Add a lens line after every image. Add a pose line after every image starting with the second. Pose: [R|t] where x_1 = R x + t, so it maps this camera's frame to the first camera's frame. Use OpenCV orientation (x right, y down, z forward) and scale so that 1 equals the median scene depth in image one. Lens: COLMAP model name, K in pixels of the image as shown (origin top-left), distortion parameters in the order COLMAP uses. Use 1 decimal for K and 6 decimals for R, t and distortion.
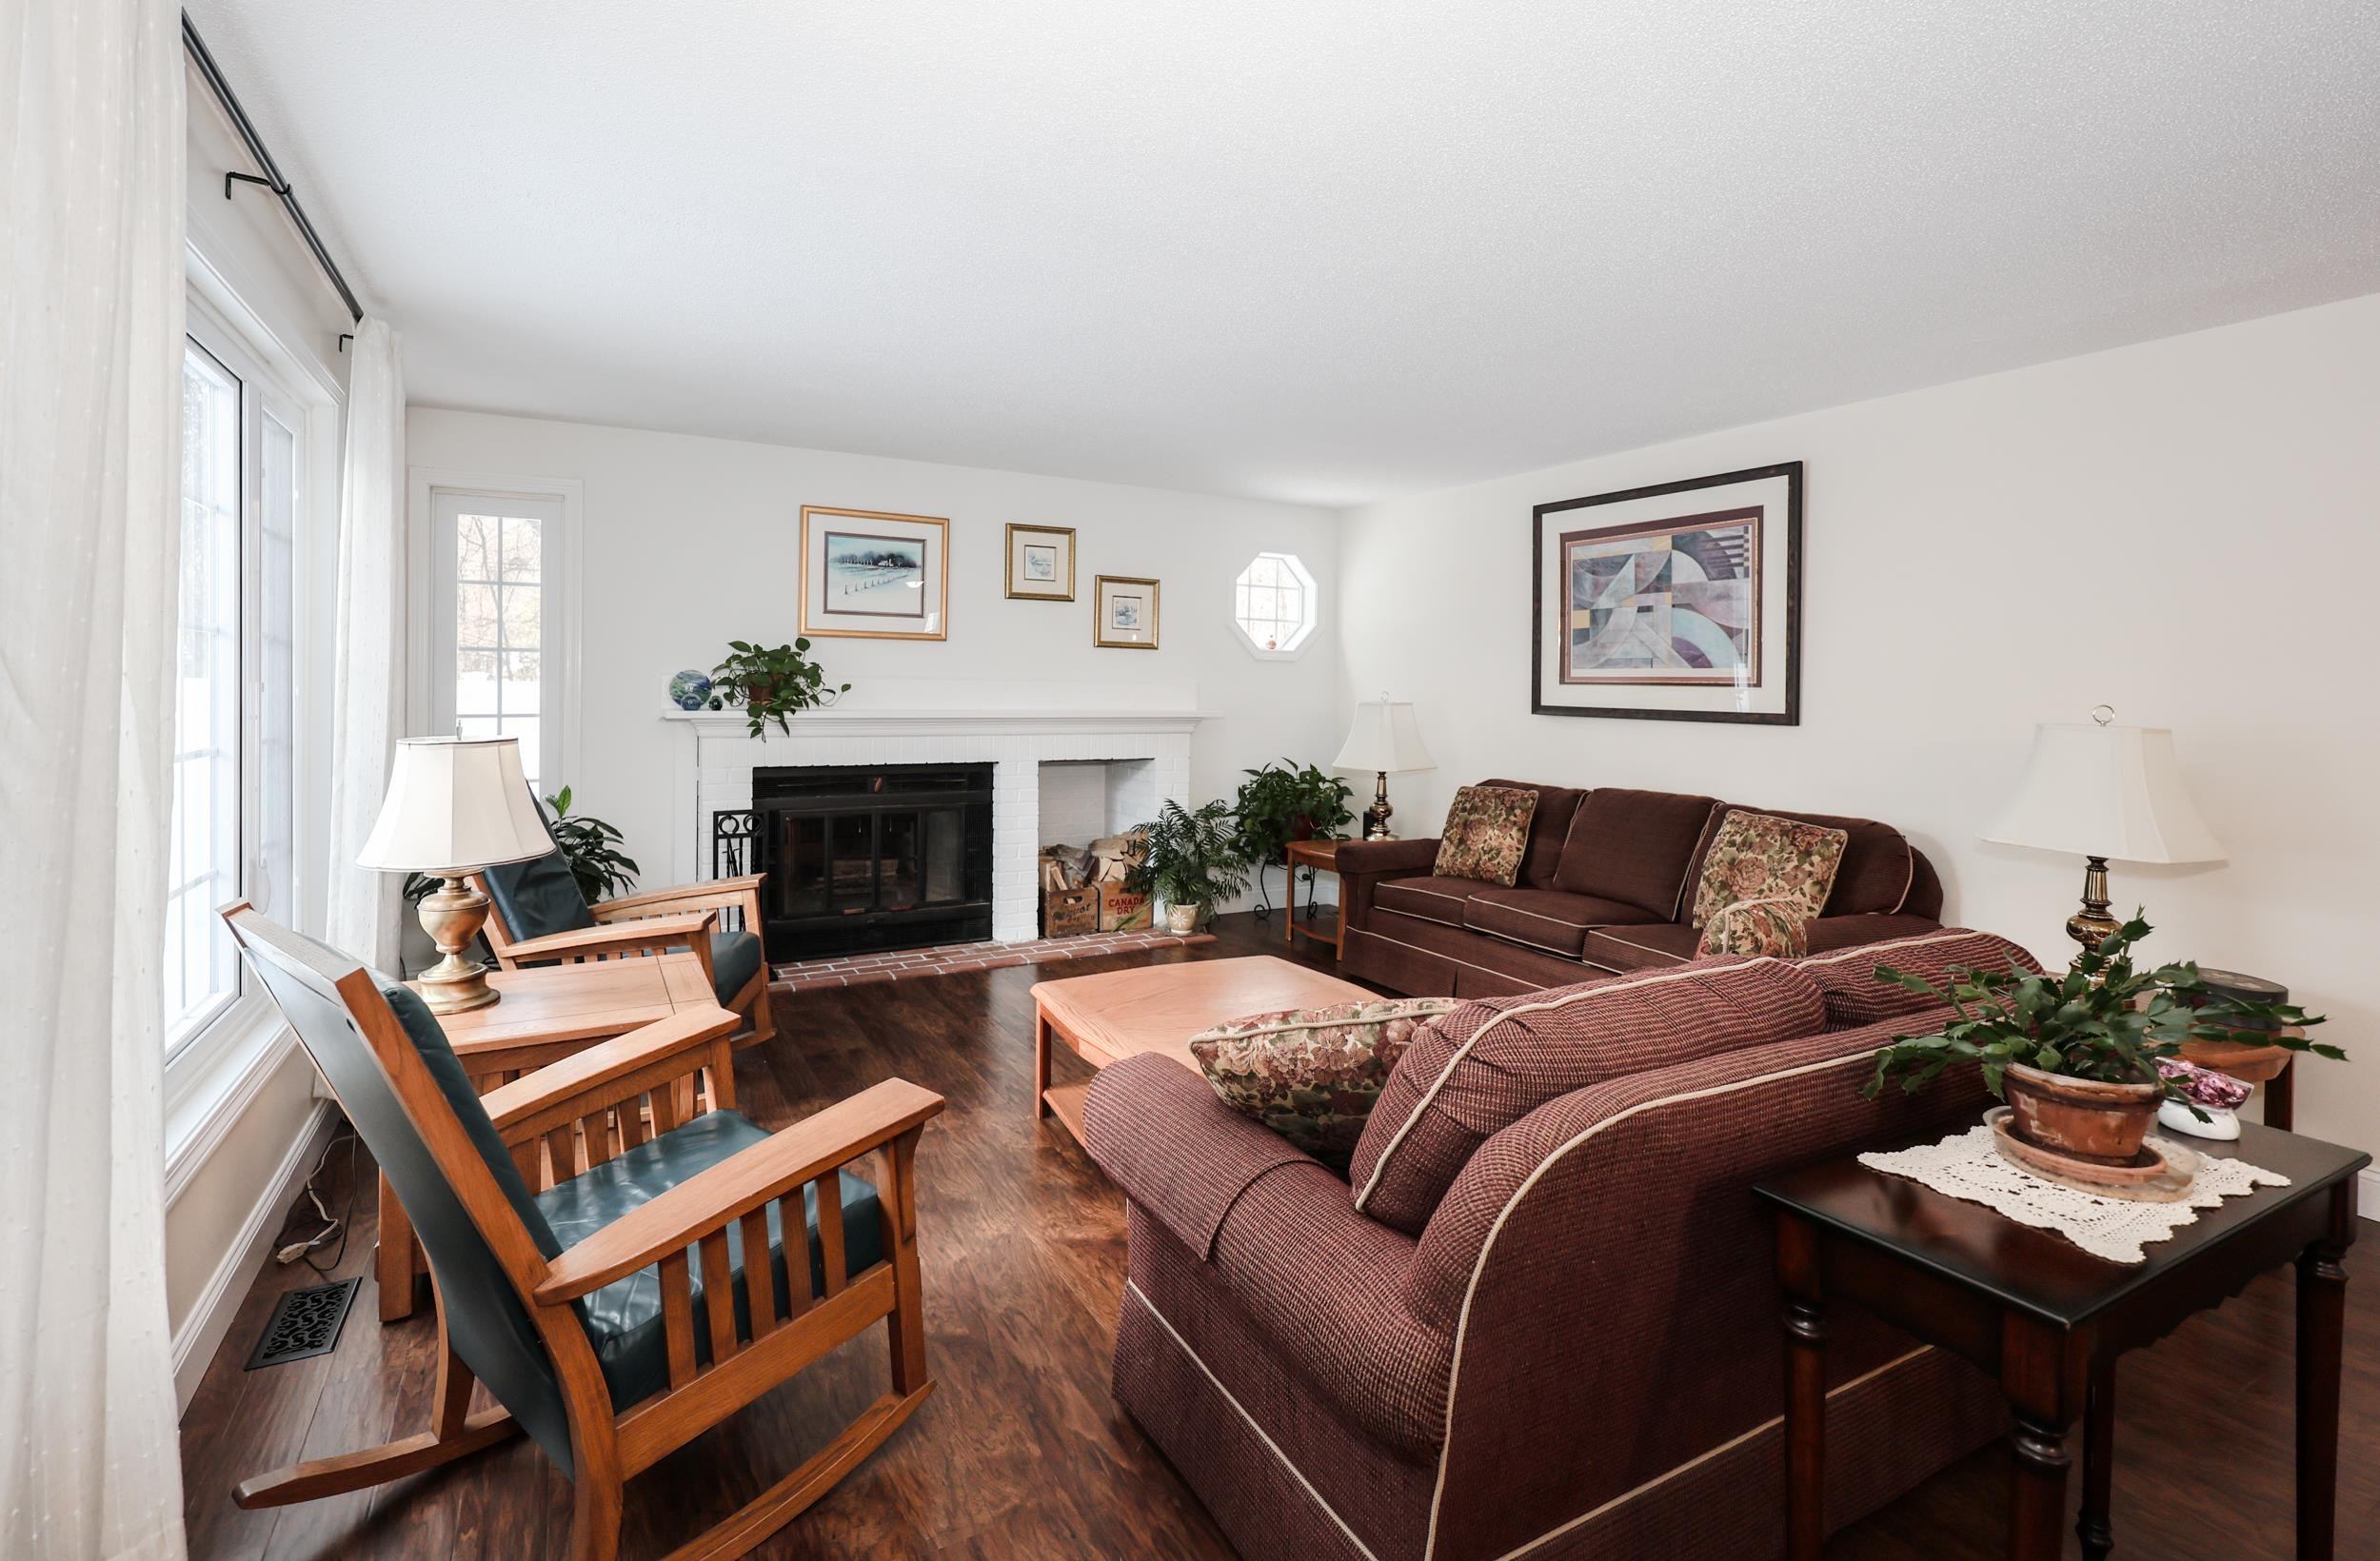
lens RADIAL K [[1058.5, 0, 1154.5], [0, 1058.5, 692.9], [0, 0, 1]] dist [0.001726, 0.000039]
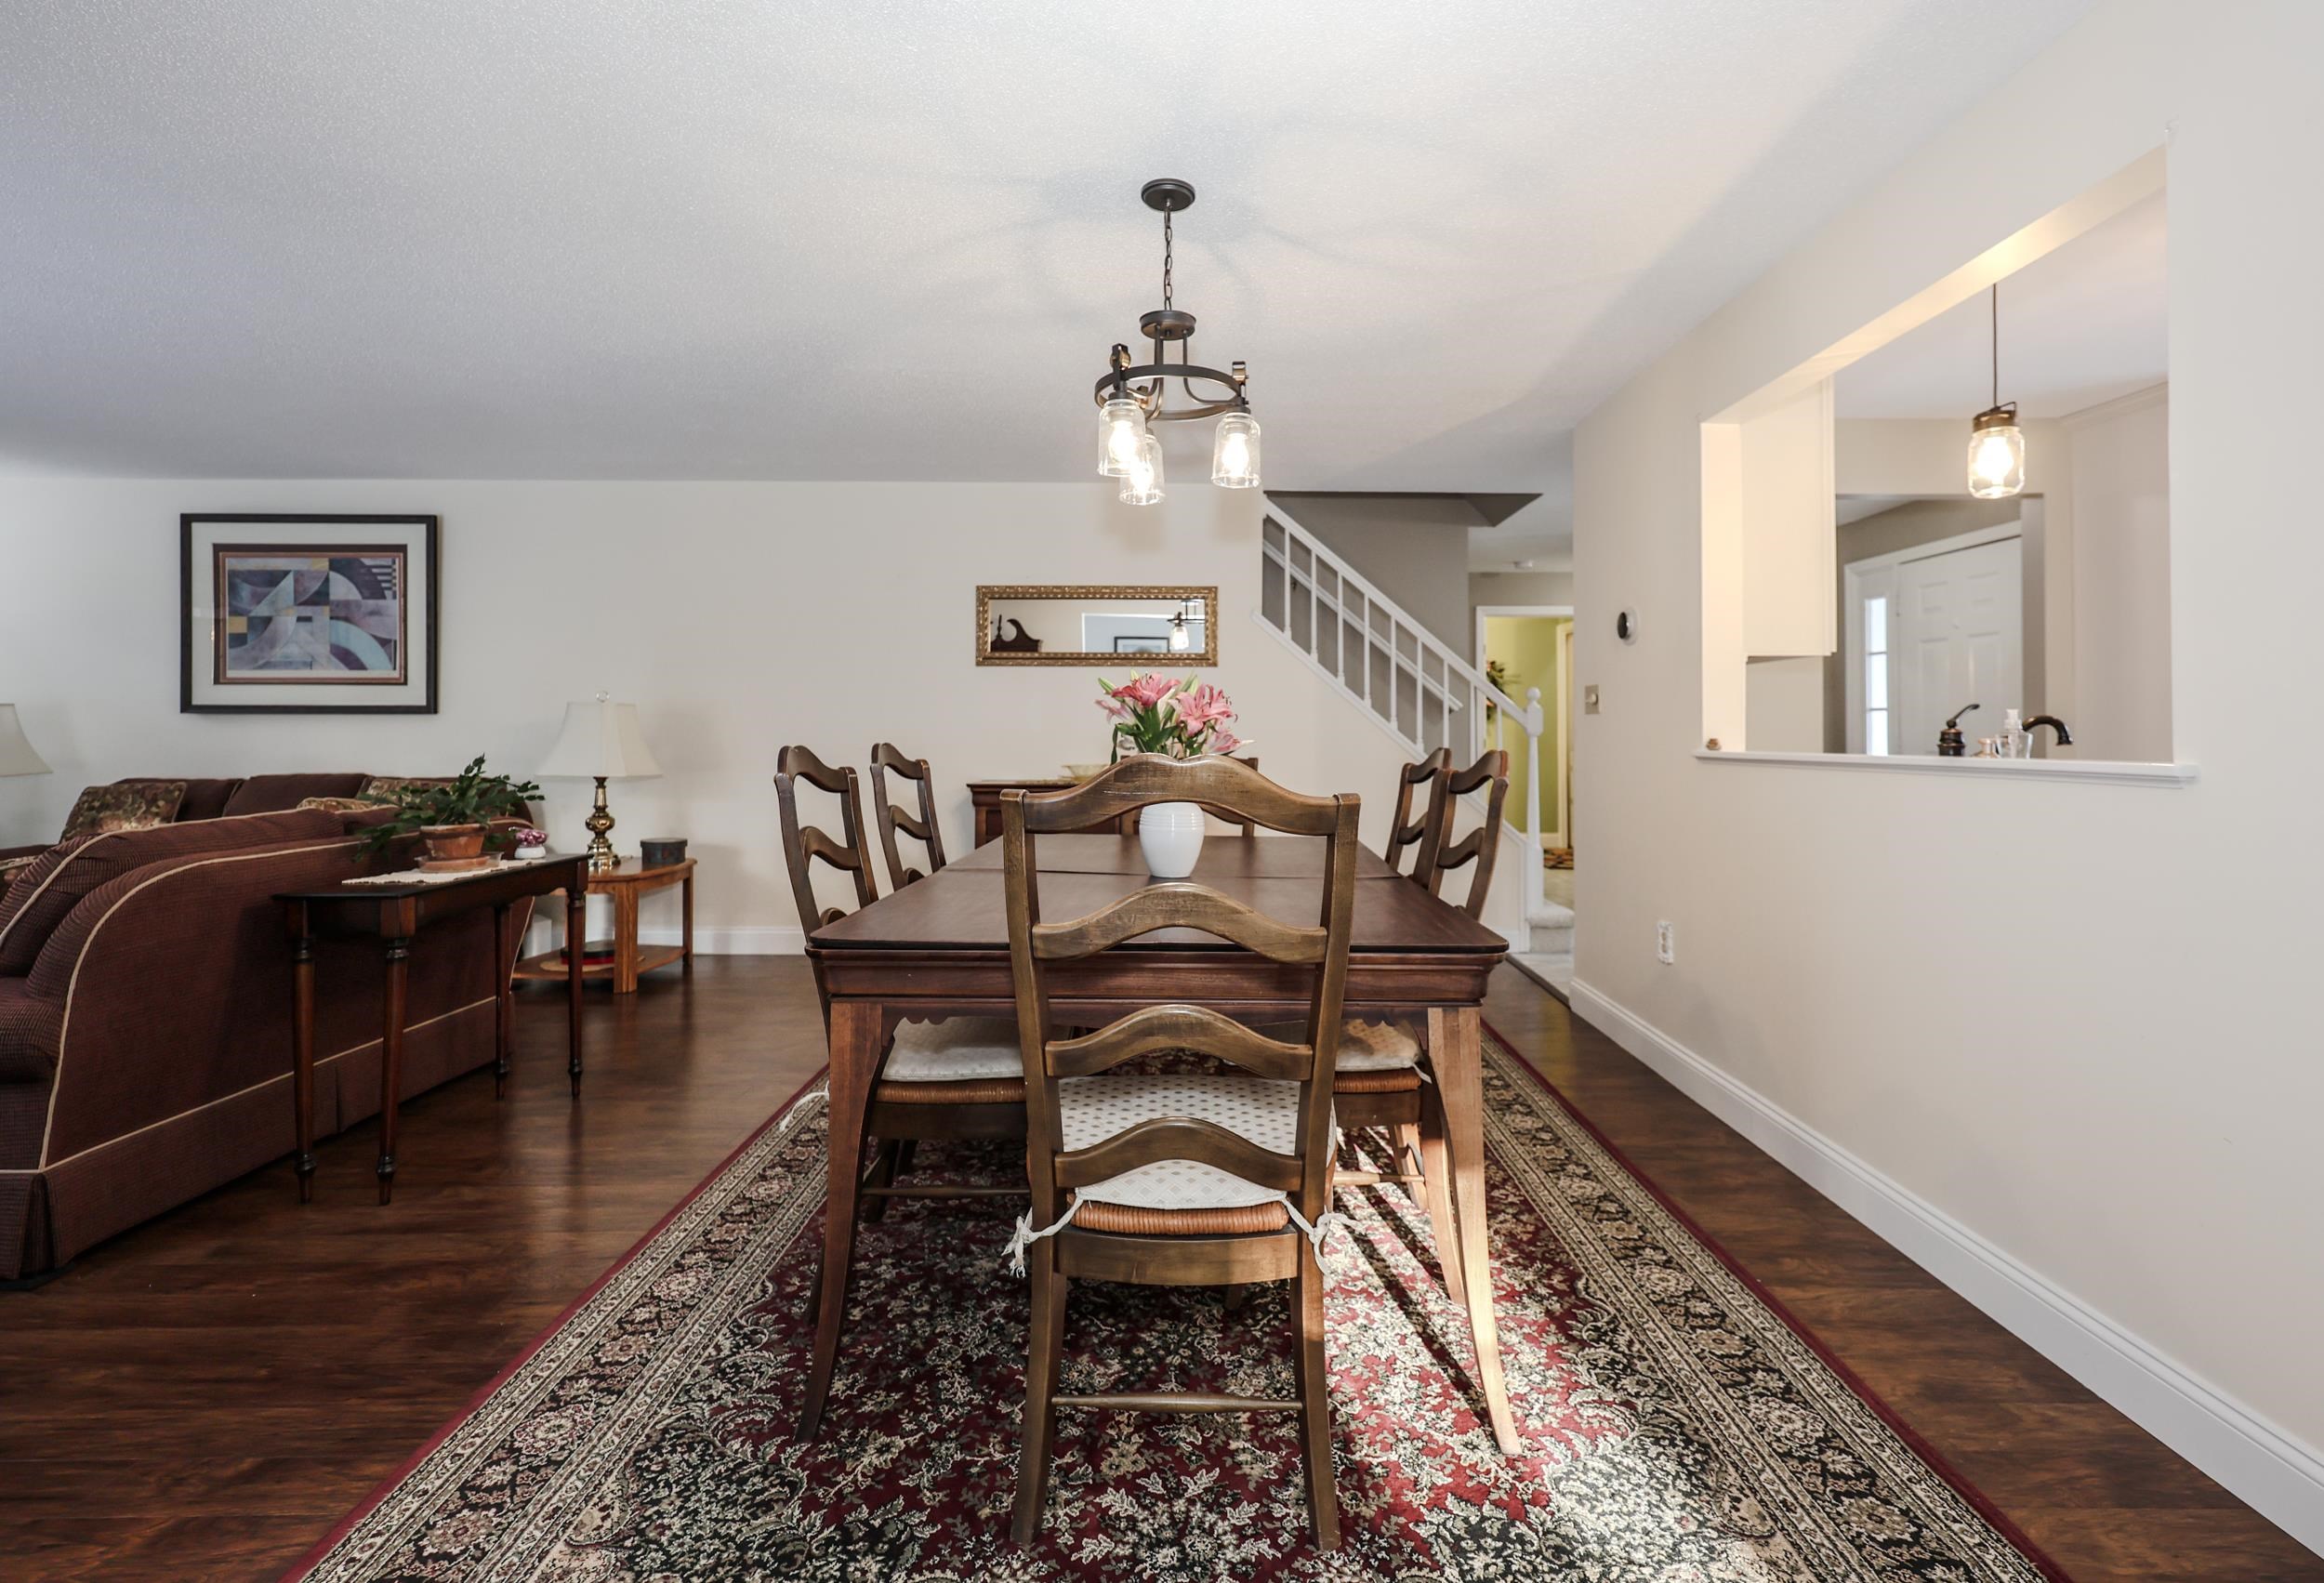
lens RADIAL K [[1069.2, 0, 1196.8], [0, 1069.2, 705.0], [0, 0, 1]] dist [-0.000645, 0.000675]
pose [[0.471355, -0.001350, 0.881943, -0.102879], [0.016073, 0.999846, -0.007060, 0.036674], [-0.881797, 0.017503, 0.471304, -0.388024]]
